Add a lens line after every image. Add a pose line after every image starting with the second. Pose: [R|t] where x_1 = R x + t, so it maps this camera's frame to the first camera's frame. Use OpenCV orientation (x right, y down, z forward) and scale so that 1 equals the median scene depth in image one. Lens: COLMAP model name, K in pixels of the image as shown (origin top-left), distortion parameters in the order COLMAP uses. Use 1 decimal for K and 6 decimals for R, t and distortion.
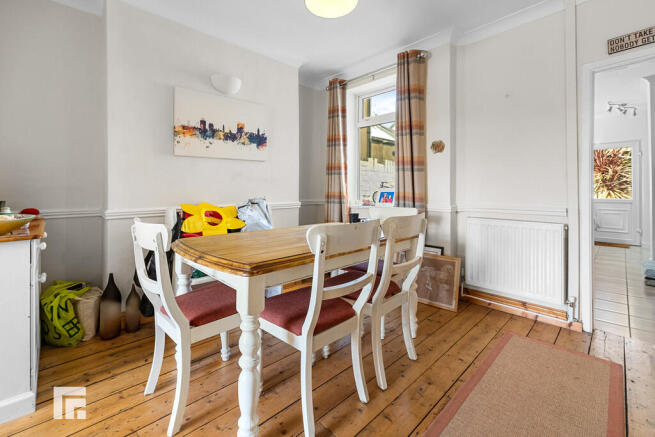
lens RADIAL K [[289.5, 0, 332.3], [0, 289.5, 190.0], [0, 0, 1]] dist [-0.001853, -0.000304]
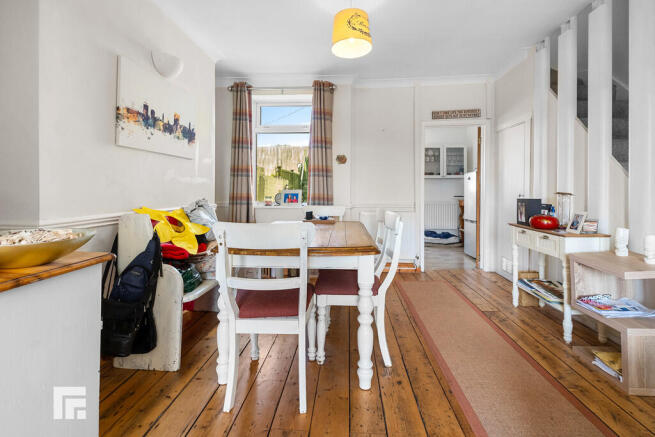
lens RADIAL K [[285.4, 0, 335.3], [0, 285.4, 192.8], [0, 0, 1]] dist [-0.001517, -0.000131]
pose [[0.739313, 0.002055, 0.673359, -0.541302], [-0.003998, 0.999991, 0.001338, 0.001705], [-0.673350, -0.003681, 0.739314, 0.050226]]
